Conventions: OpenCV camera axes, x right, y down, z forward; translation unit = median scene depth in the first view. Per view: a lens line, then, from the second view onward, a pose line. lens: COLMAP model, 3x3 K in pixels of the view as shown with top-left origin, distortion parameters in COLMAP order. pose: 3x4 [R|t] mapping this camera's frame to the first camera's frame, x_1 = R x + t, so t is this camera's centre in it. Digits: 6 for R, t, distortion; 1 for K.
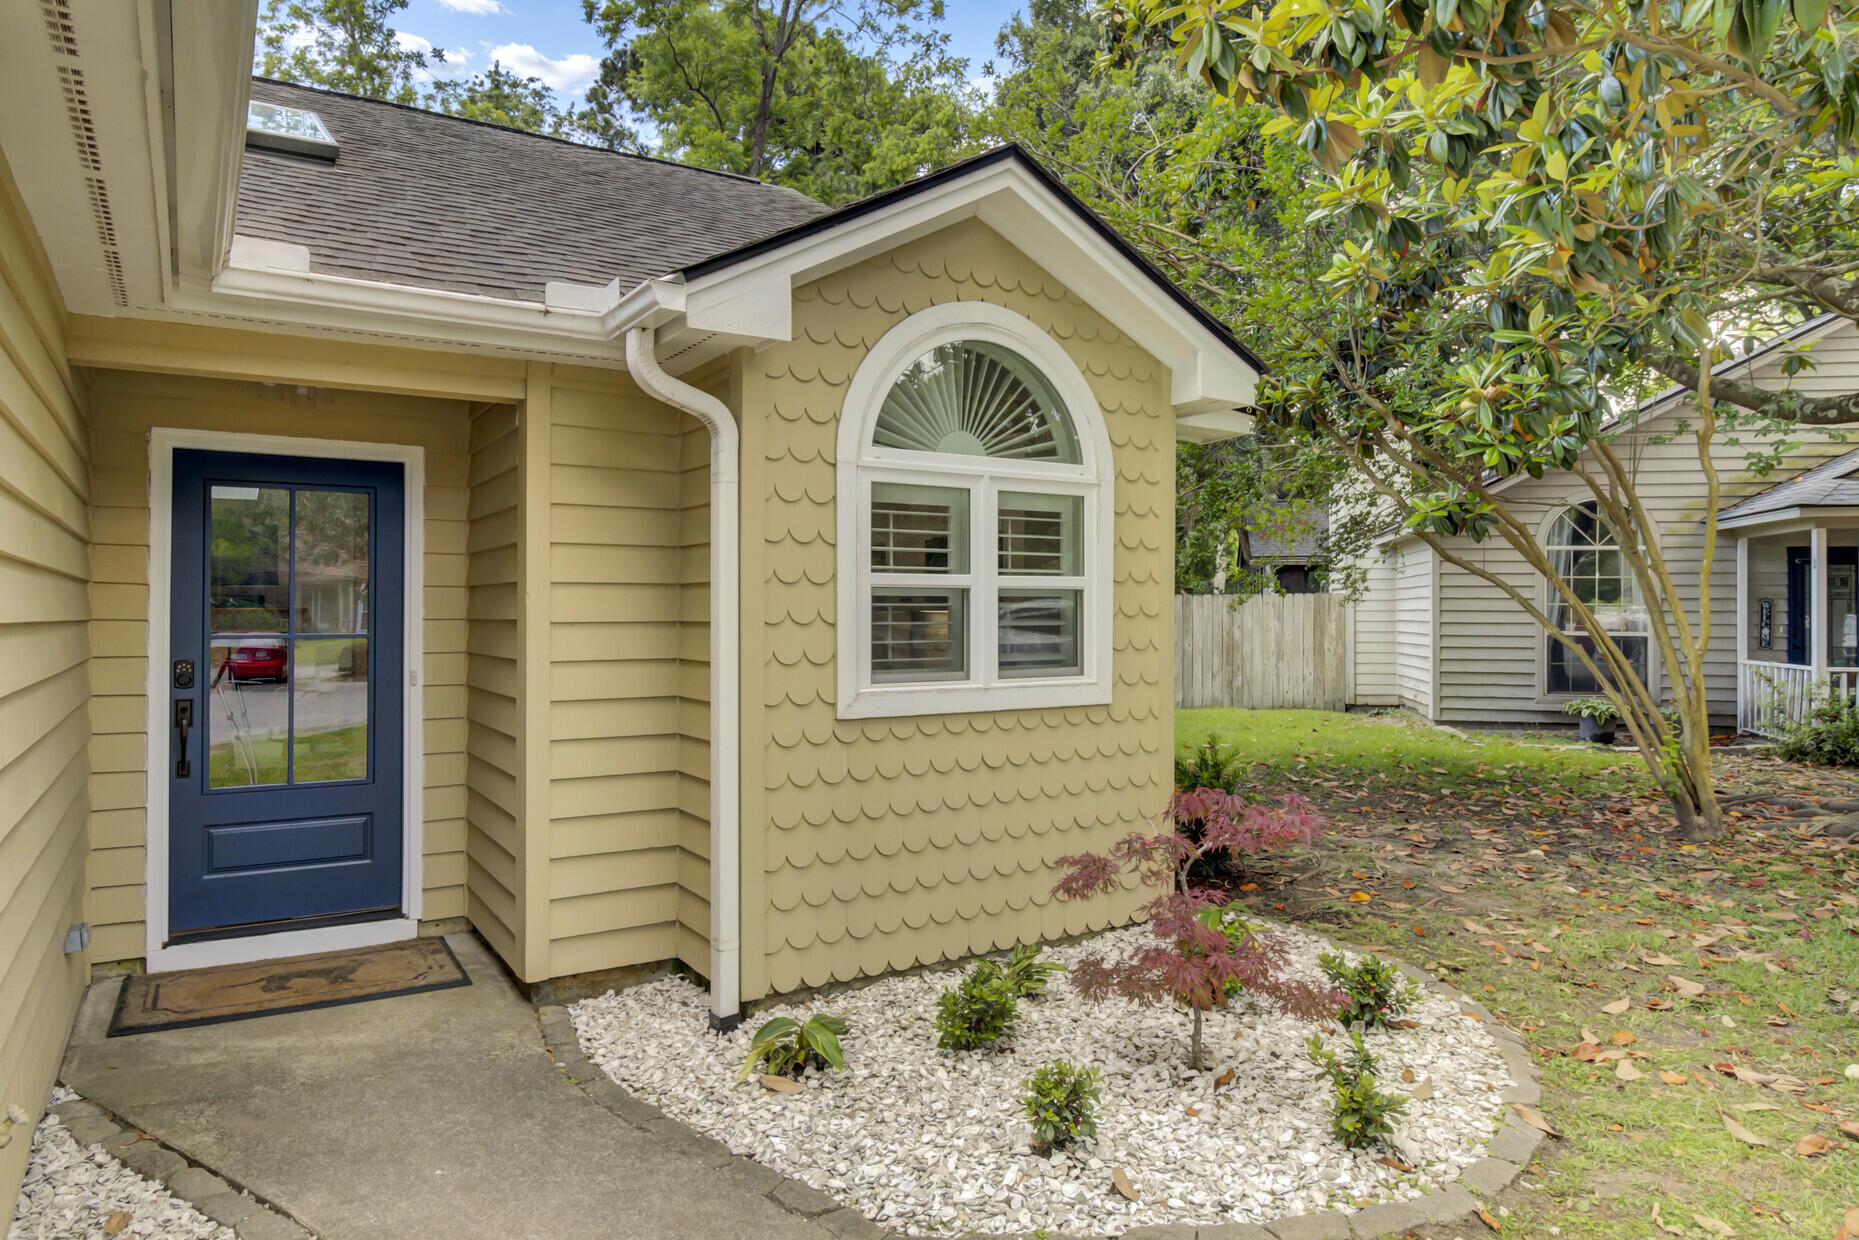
lens RADIAL K [[1234.6, 0, 922.8], [0, 1234.6, 601.0], [0, 0, 1]] dist [-0.008824, -0.001860]
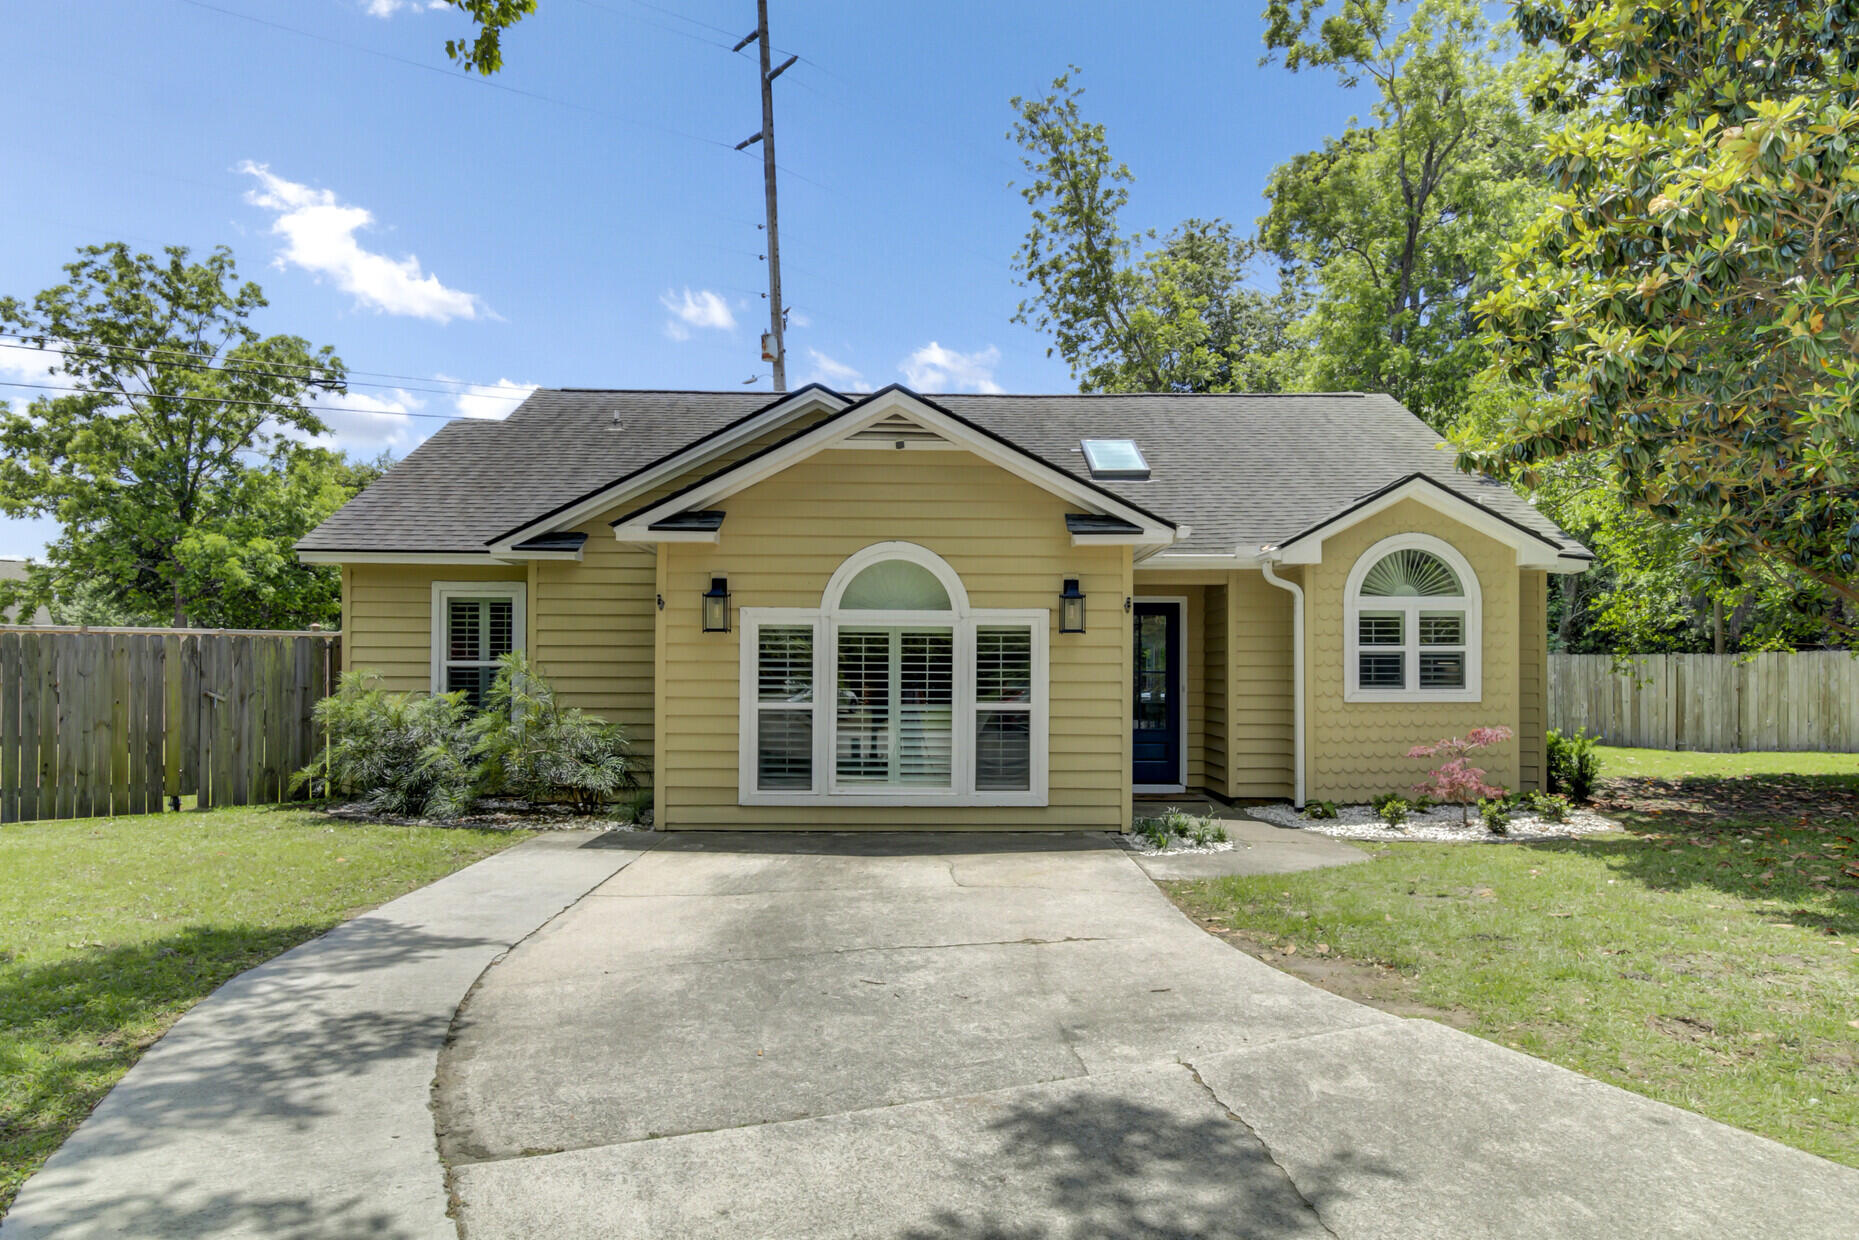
lens RADIAL K [[1265.4, 0, 942.4], [0, 1265.4, 636.8], [0, 0, 1]] dist [0.016409, -0.020524]
pose [[0.867188, -0.011674, -0.497844, 0.484892], [0.002391, 0.999811, -0.019280, 0.005700], [0.497975, 0.015529, 0.867052, -1.608247]]
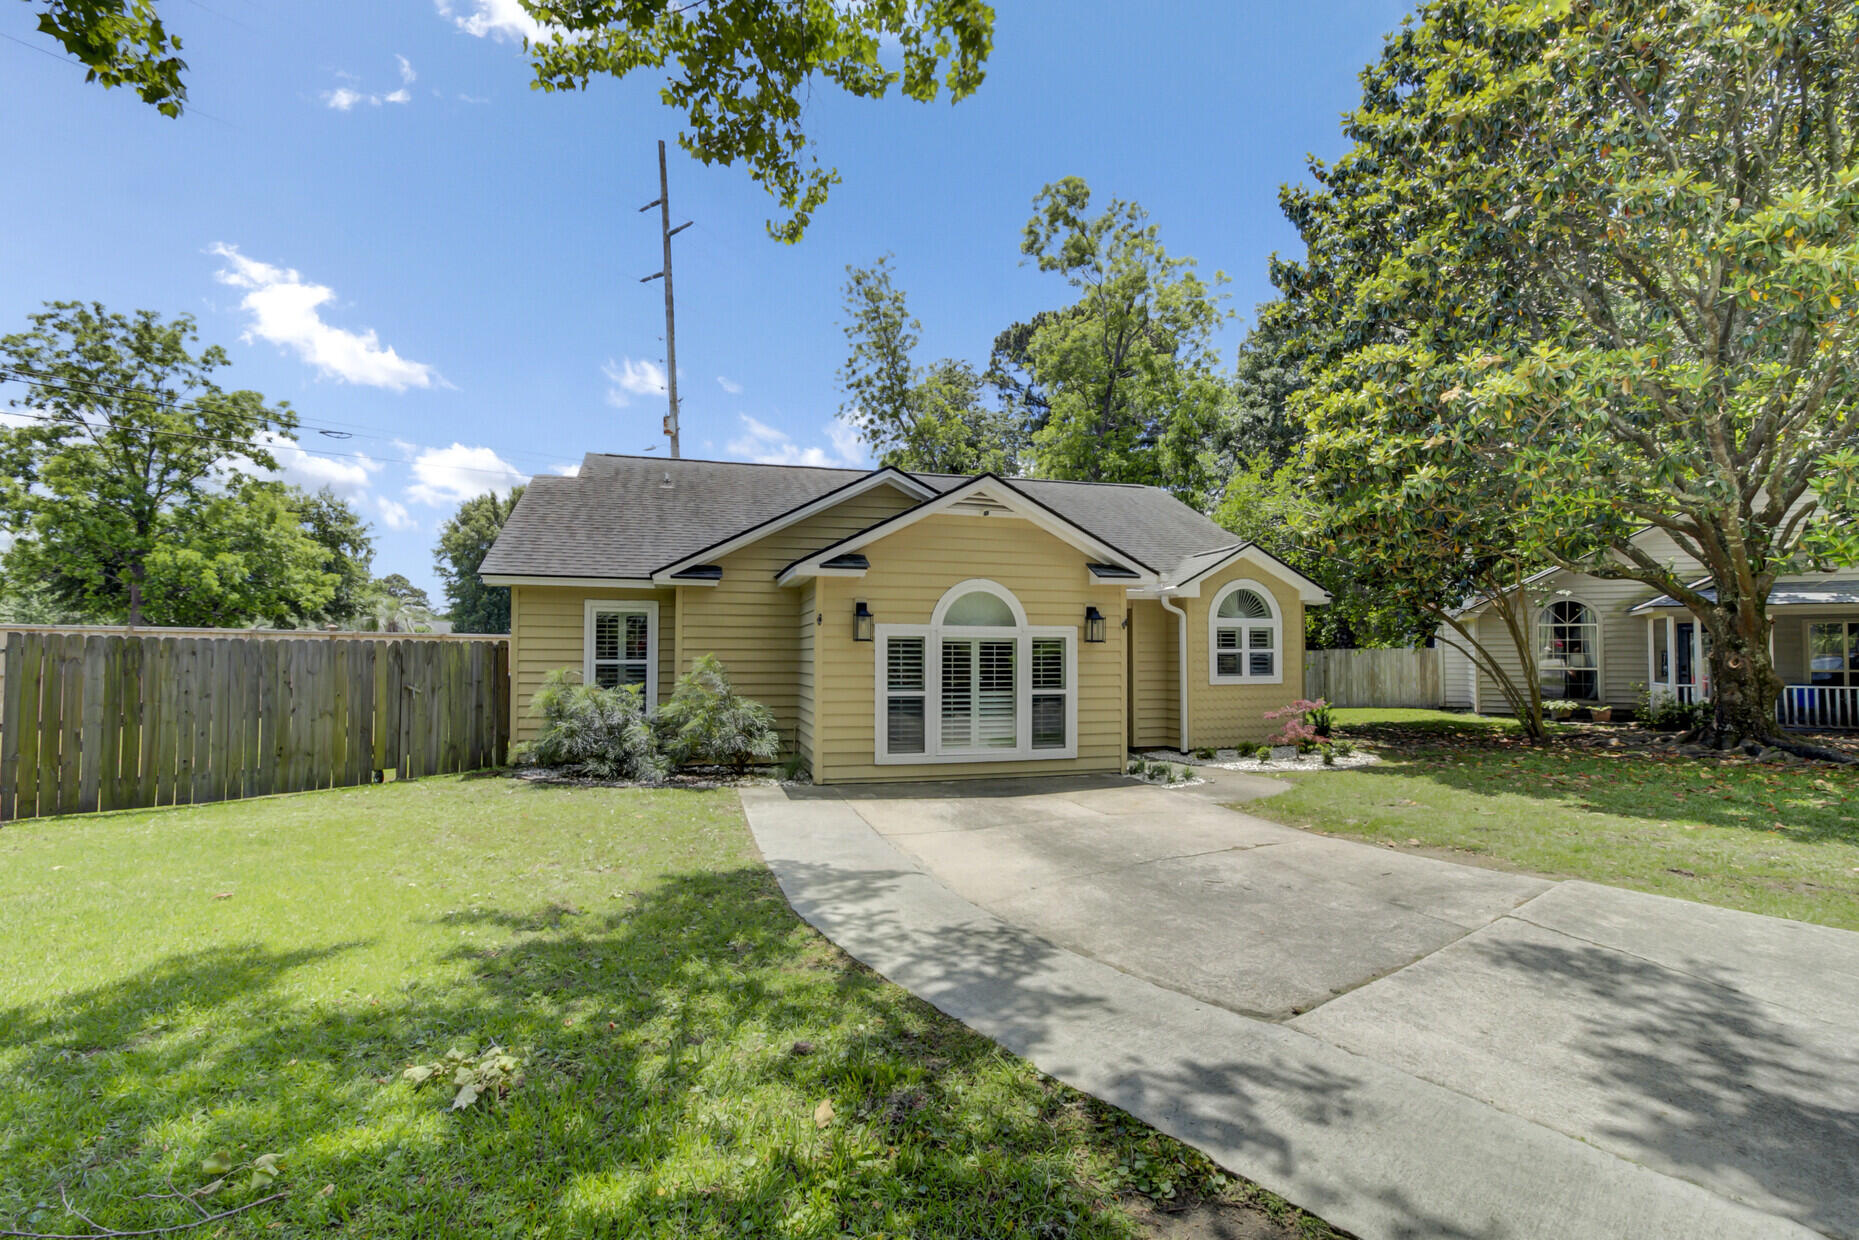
lens RADIAL K [[876.5, 0, 949.0], [0, 876.5, 611.3], [0, 0, 1]] dist [-0.011266, 0.007878]
pose [[0.966615, -0.013660, -0.255869, -0.146331], [0.002435, 0.999023, -0.044133, -0.021308], [0.256221, 0.042037, 0.965704, -1.892041]]
